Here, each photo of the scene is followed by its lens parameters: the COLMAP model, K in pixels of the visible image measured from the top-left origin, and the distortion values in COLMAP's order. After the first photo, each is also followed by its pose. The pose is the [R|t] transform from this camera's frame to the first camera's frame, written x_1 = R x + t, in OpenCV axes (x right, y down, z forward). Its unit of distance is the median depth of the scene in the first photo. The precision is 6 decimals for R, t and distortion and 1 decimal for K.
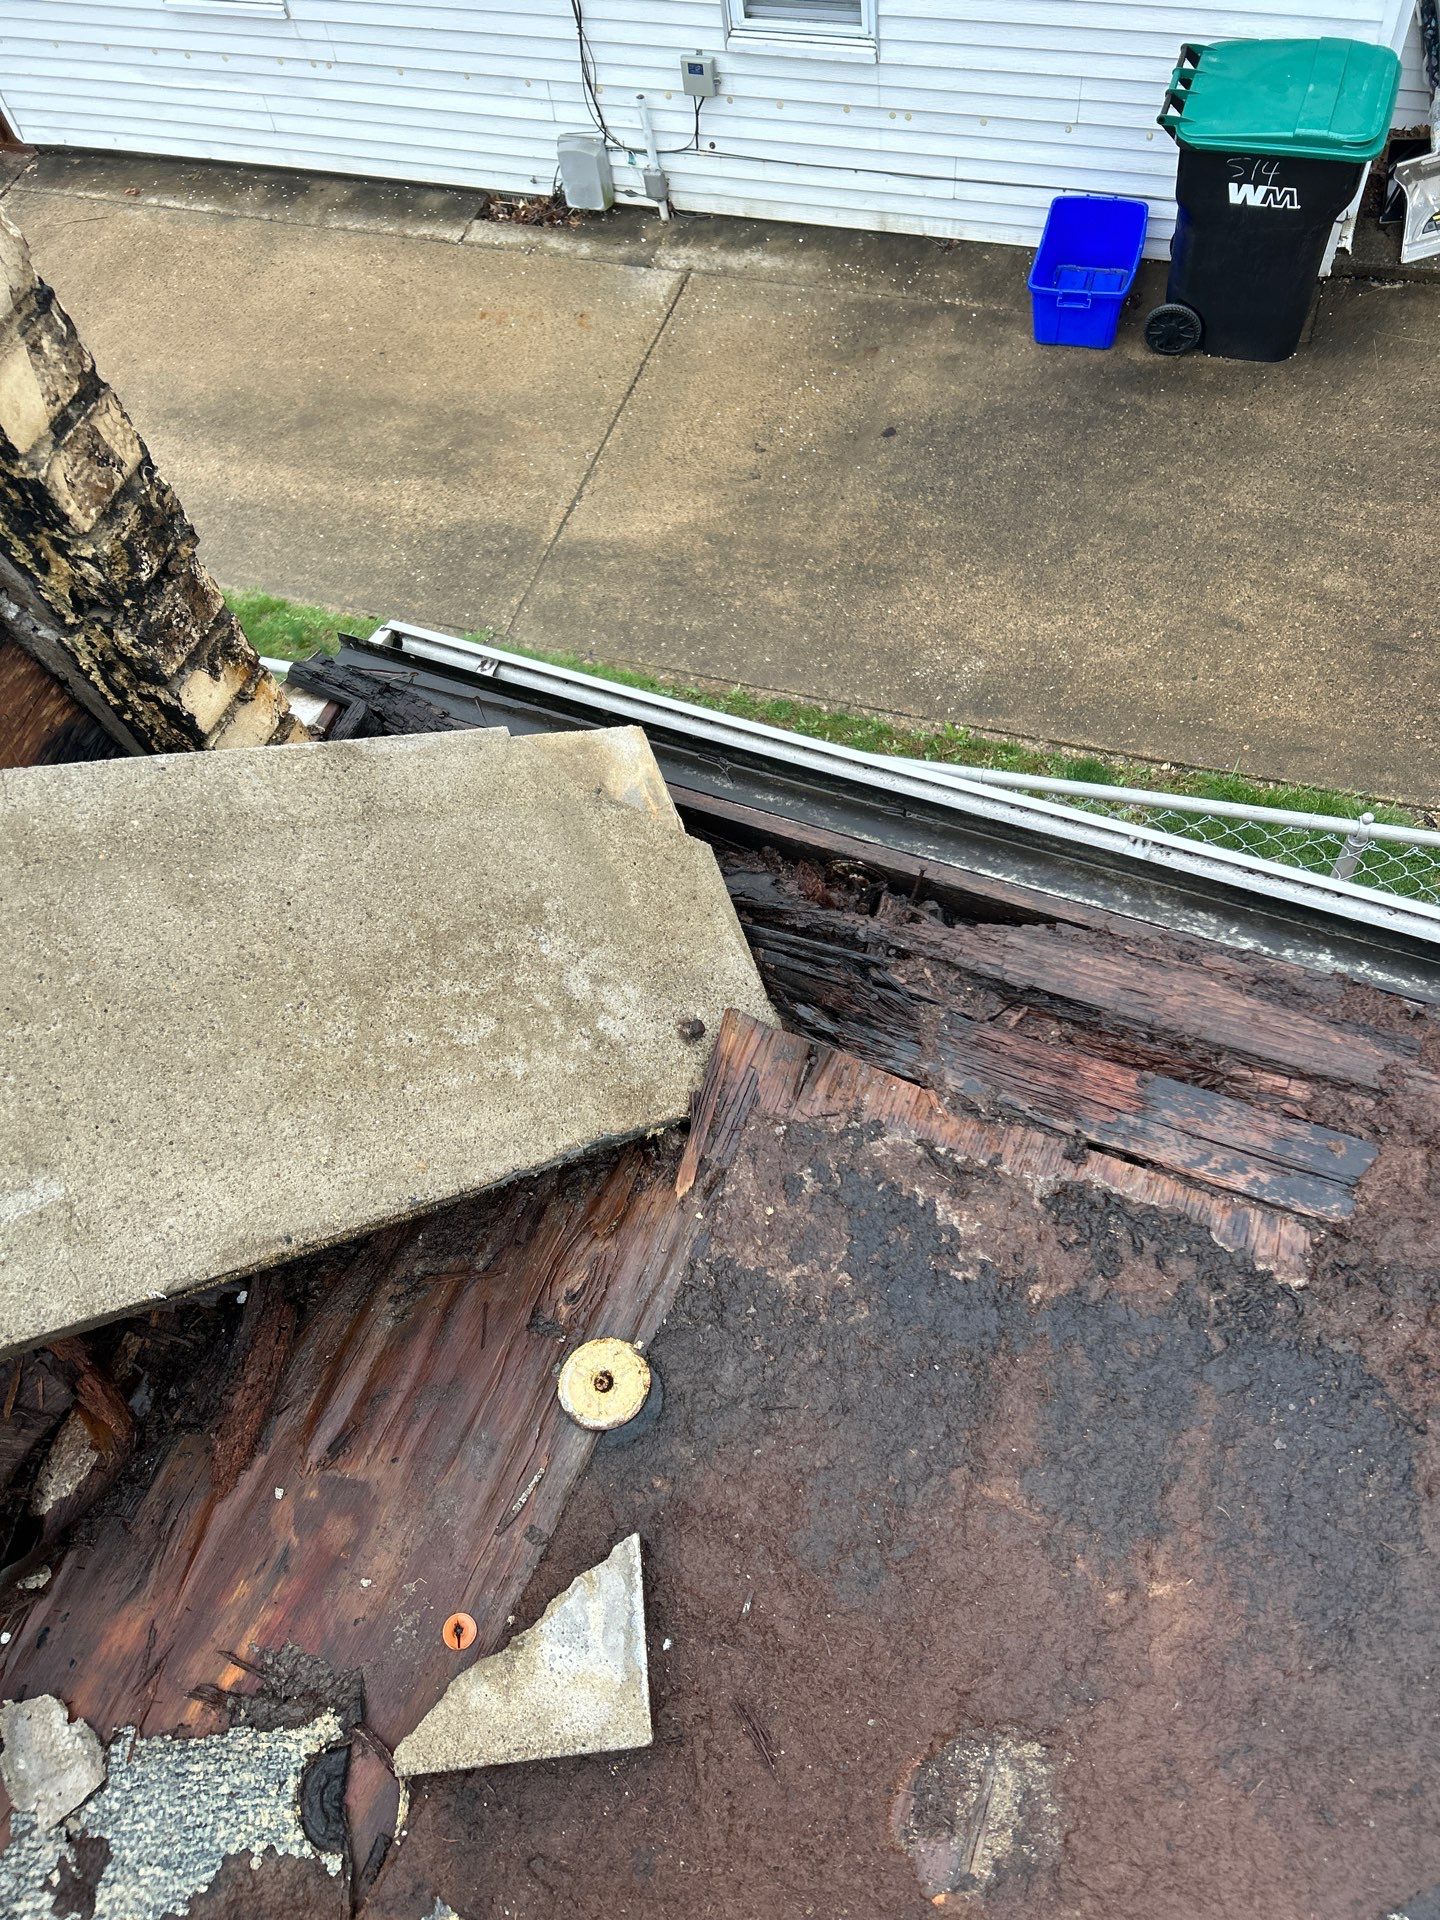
lens RADIAL K [[1438.9, 0, 738.0], [0, 1438.9, 957.3], [0, 0, 1]] dist [0.056563, -0.068684]
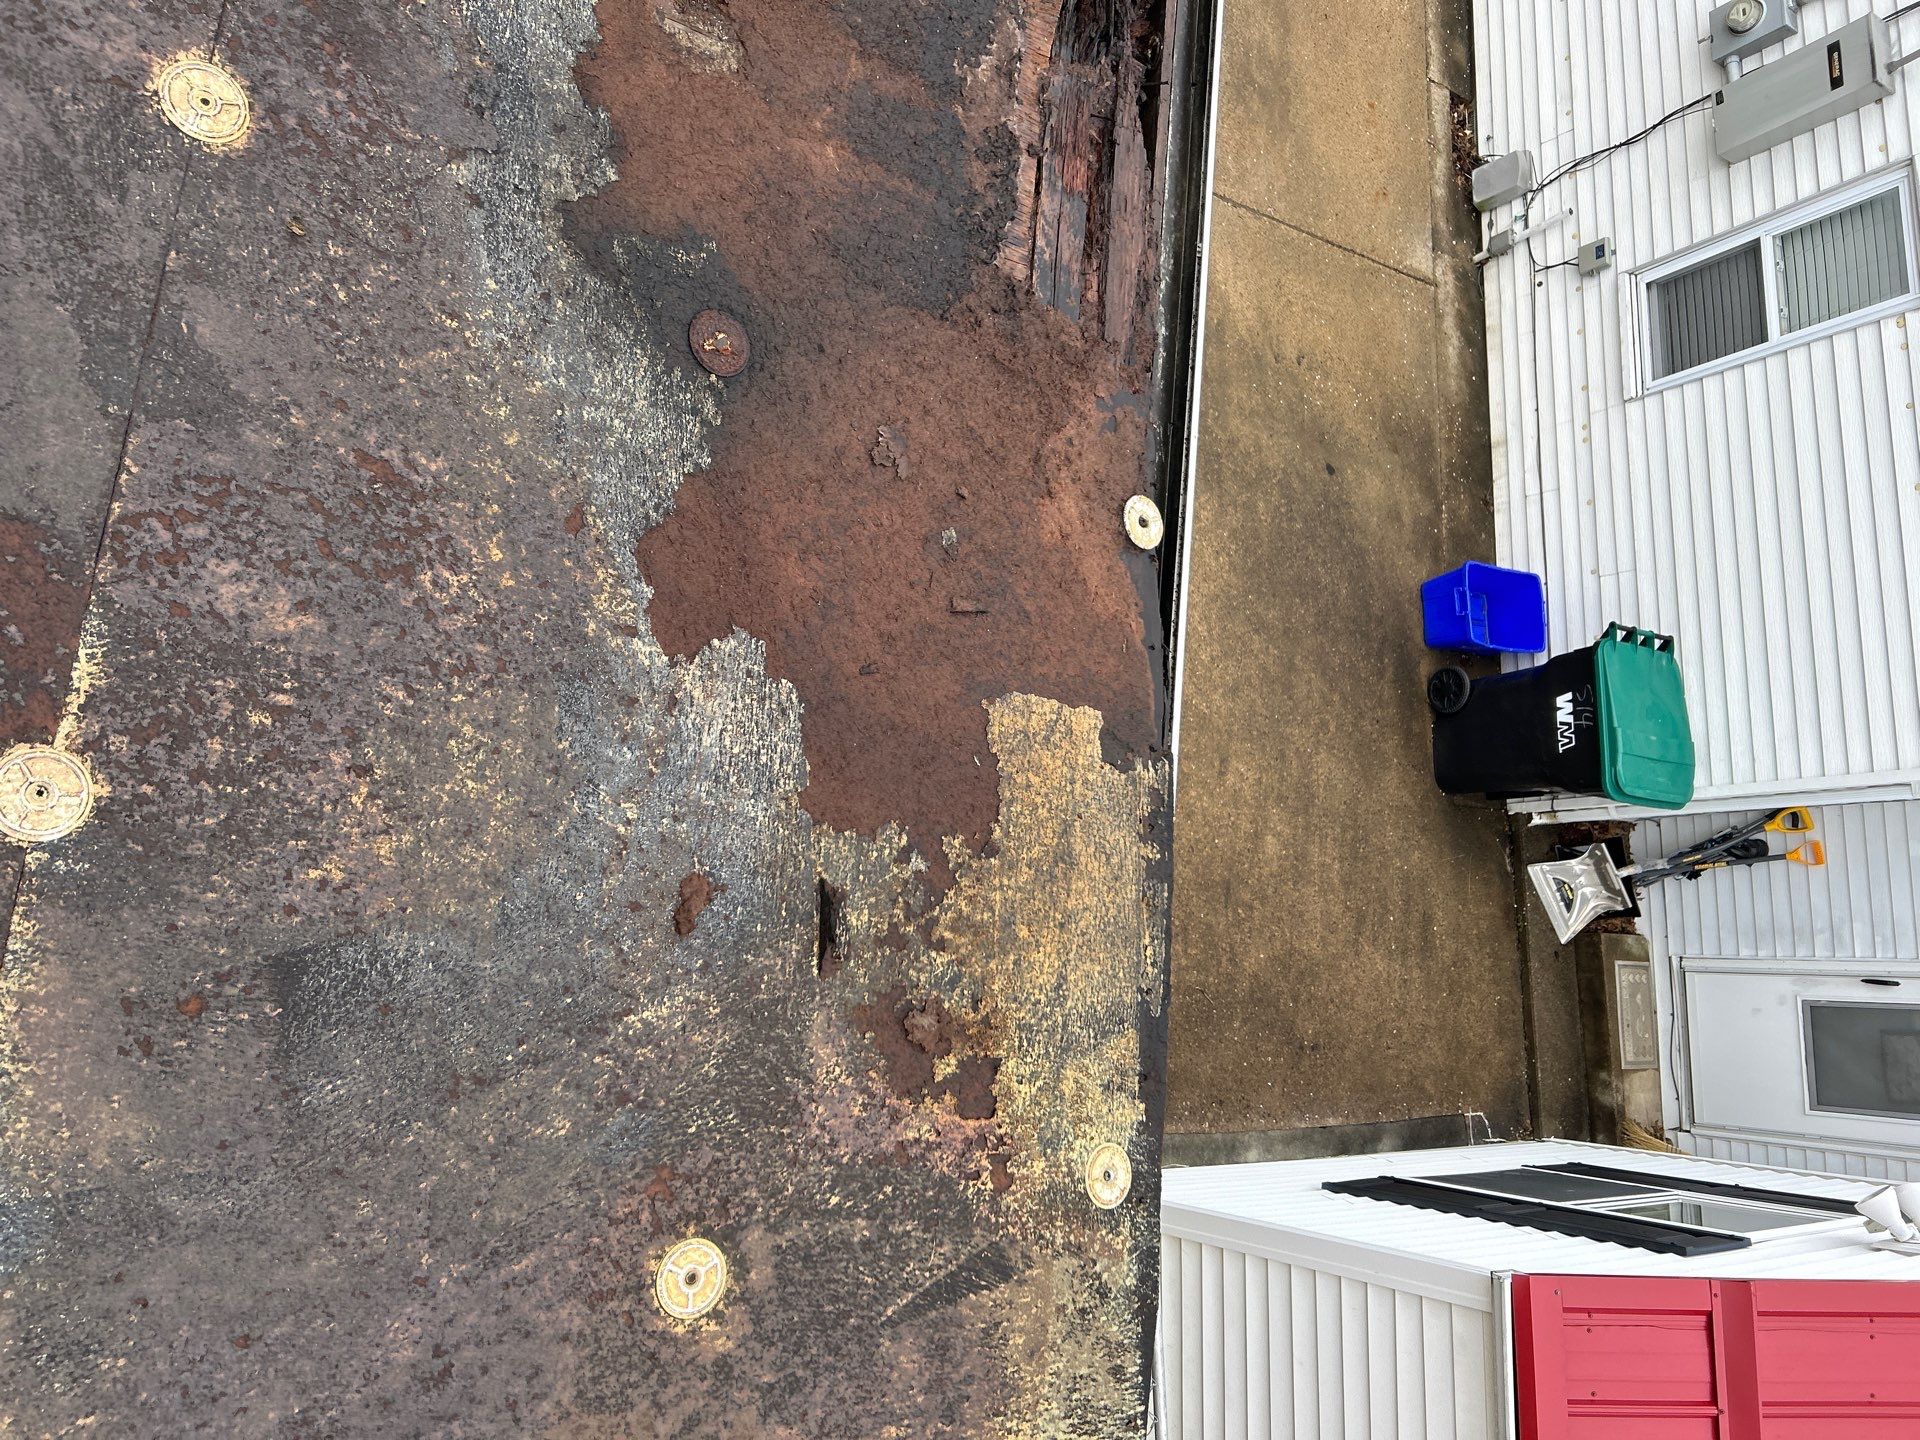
lens RADIAL K [[1438.9, 0, 968.4], [0, 1438.9, 708.1], [0, 0, 1]] dist [0.056563, -0.068684]
pose [[0.177558, 0.978517, 0.104775, 0.120625], [-0.974330, 0.189767, -0.121119, 0.094768], [-0.138400, -0.080580, 0.987093, -0.110285]]
